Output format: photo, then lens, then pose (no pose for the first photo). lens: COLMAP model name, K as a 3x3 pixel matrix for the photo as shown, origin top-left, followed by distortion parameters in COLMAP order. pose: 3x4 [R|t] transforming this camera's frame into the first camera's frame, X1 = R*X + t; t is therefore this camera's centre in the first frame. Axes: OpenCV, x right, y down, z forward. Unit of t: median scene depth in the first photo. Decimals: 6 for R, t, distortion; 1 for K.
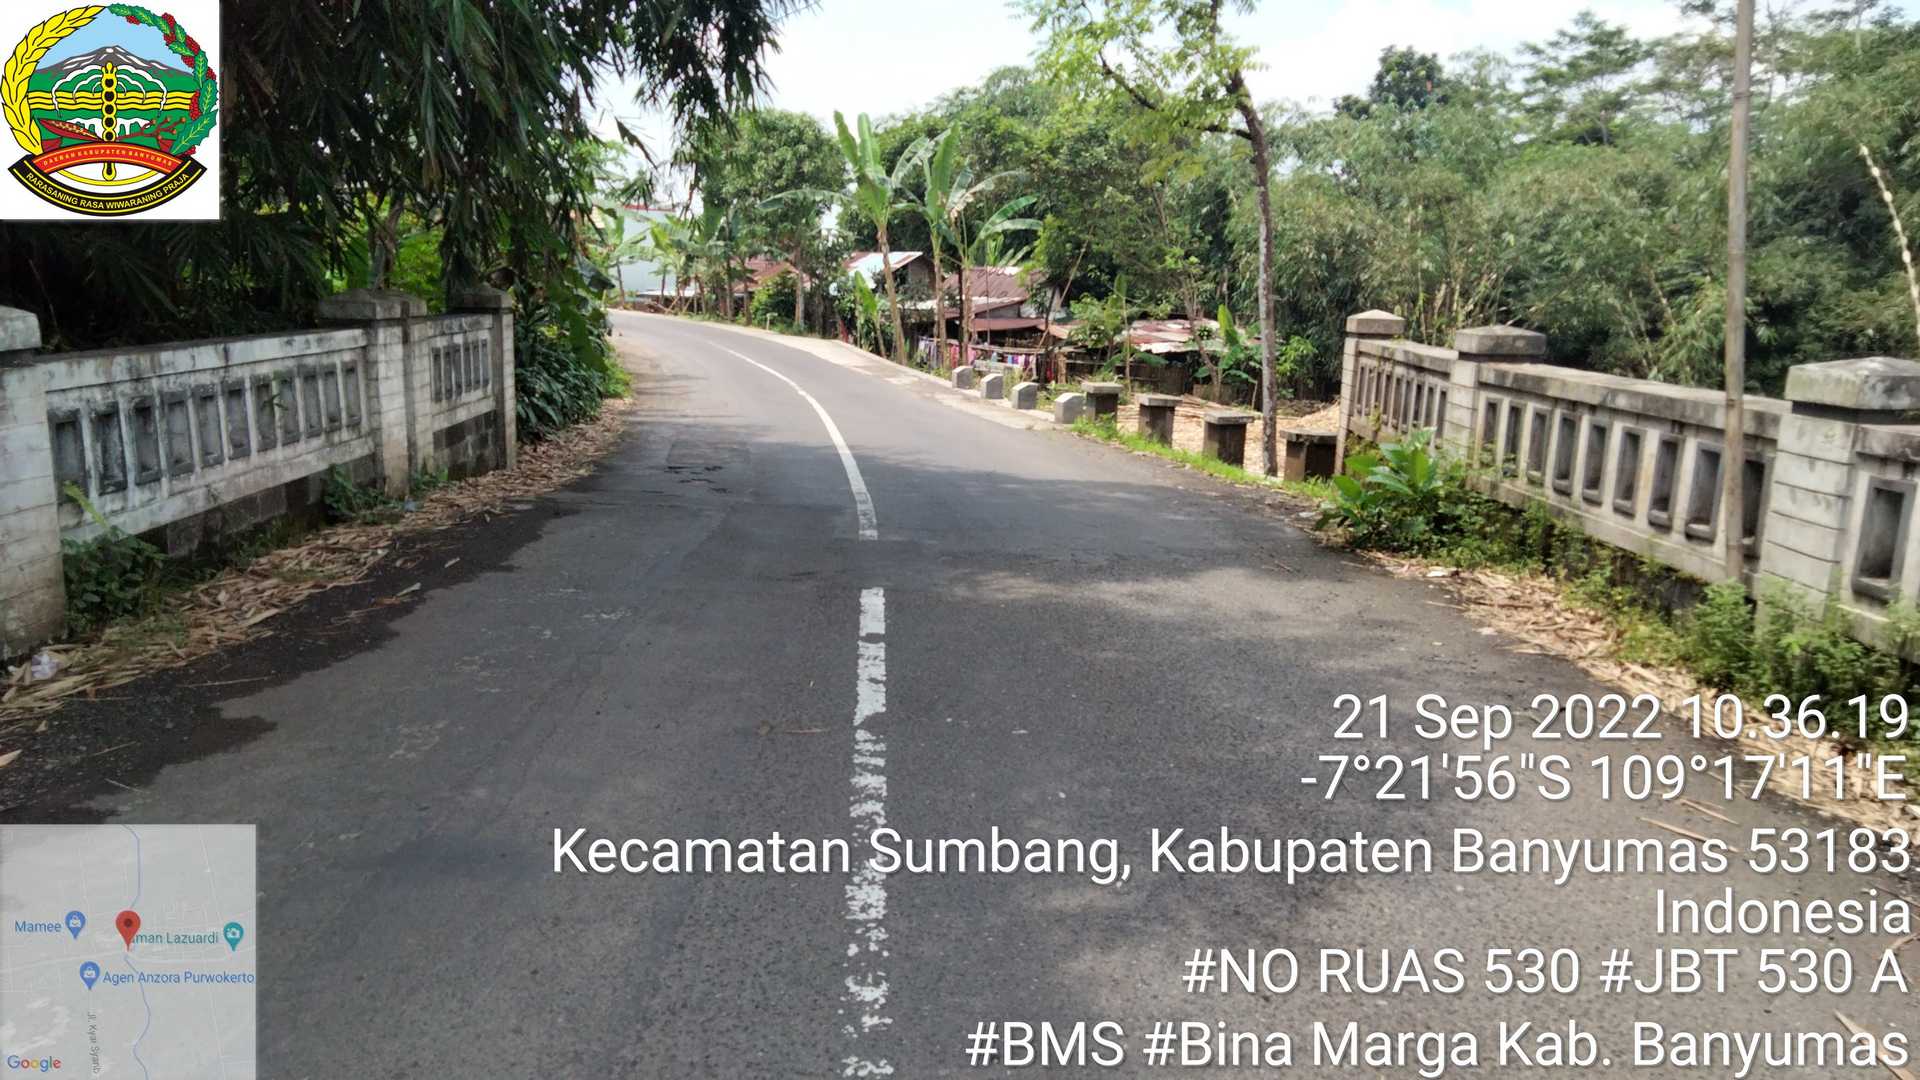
lens RADIAL K [[1389.4, 0, 948.1], [0, 1389.4, 545.6], [0, 0, 1]] dist [0.028366, 0.000378]
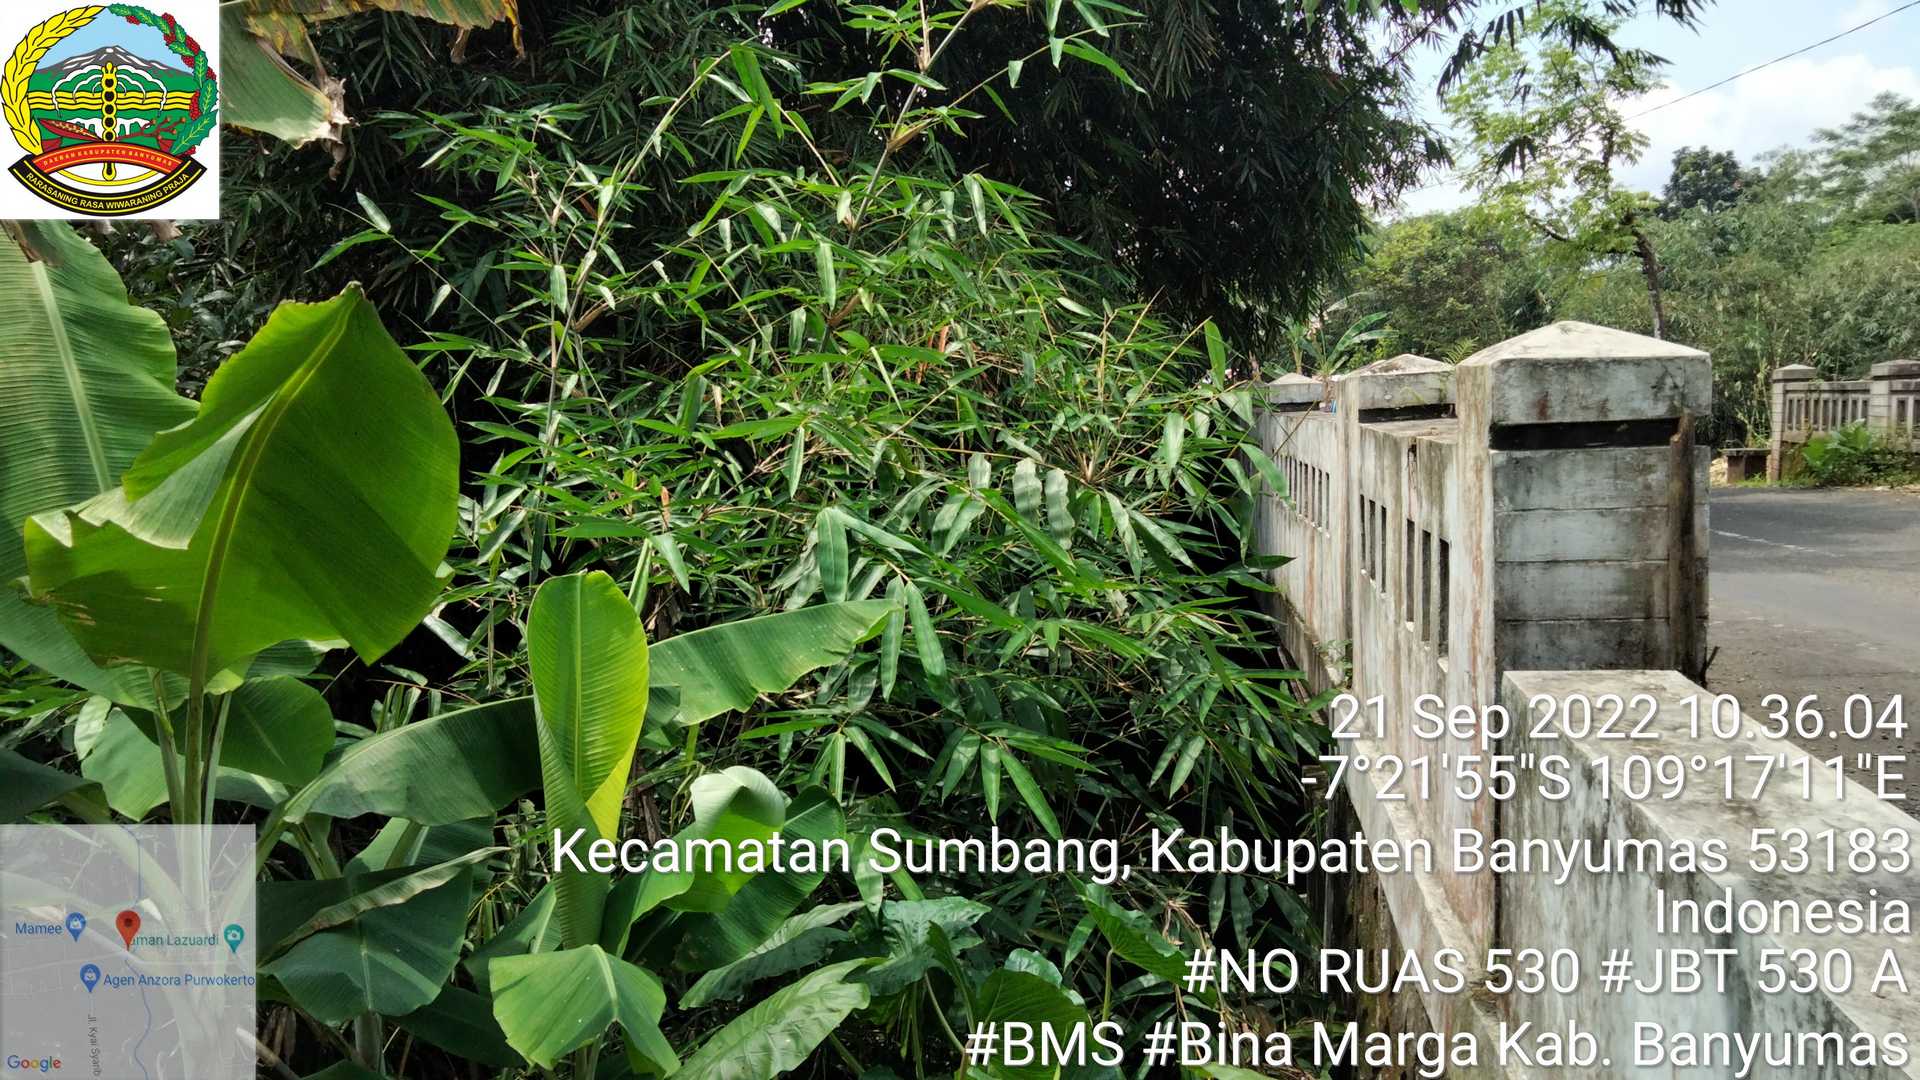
lens RADIAL K [[1389.4, 0, 952.8], [0, 1389.4, 555.0], [0, 0, 1]] dist [0.028366, 0.000378]
pose [[0.984482, -0.041217, -0.170578, -0.092073], [0.026927, 0.995995, -0.085256, 0.038880], [0.173409, 0.079340, 0.981649, -0.176071]]
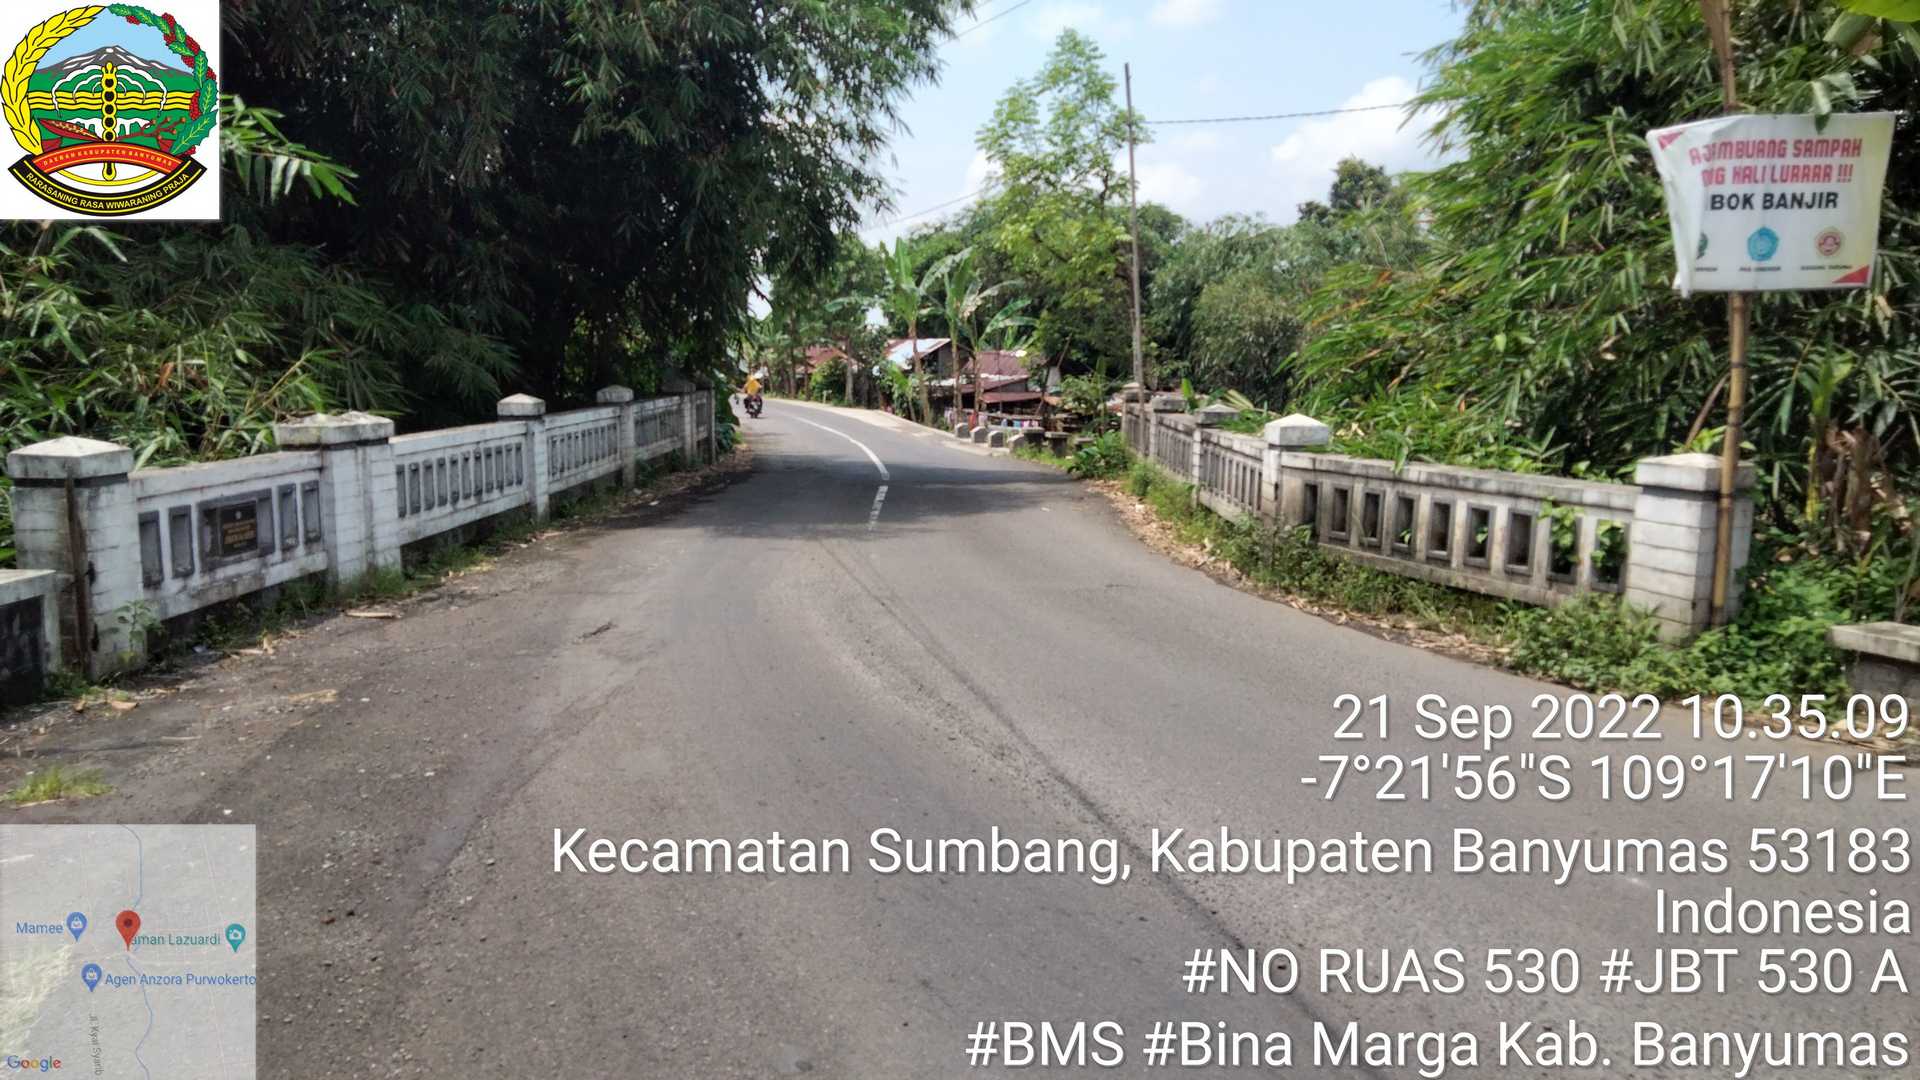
lens RADIAL K [[1389.4, 0, 943.8], [0, 1389.4, 545.7], [0, 0, 1]] dist [0.028366, 0.000378]
pose [[0.999292, -0.009754, -0.036343, 0.025099], [0.007774, 0.998499, -0.054221, 0.046115], [0.036818, 0.053900, 0.997867, -0.266733]]
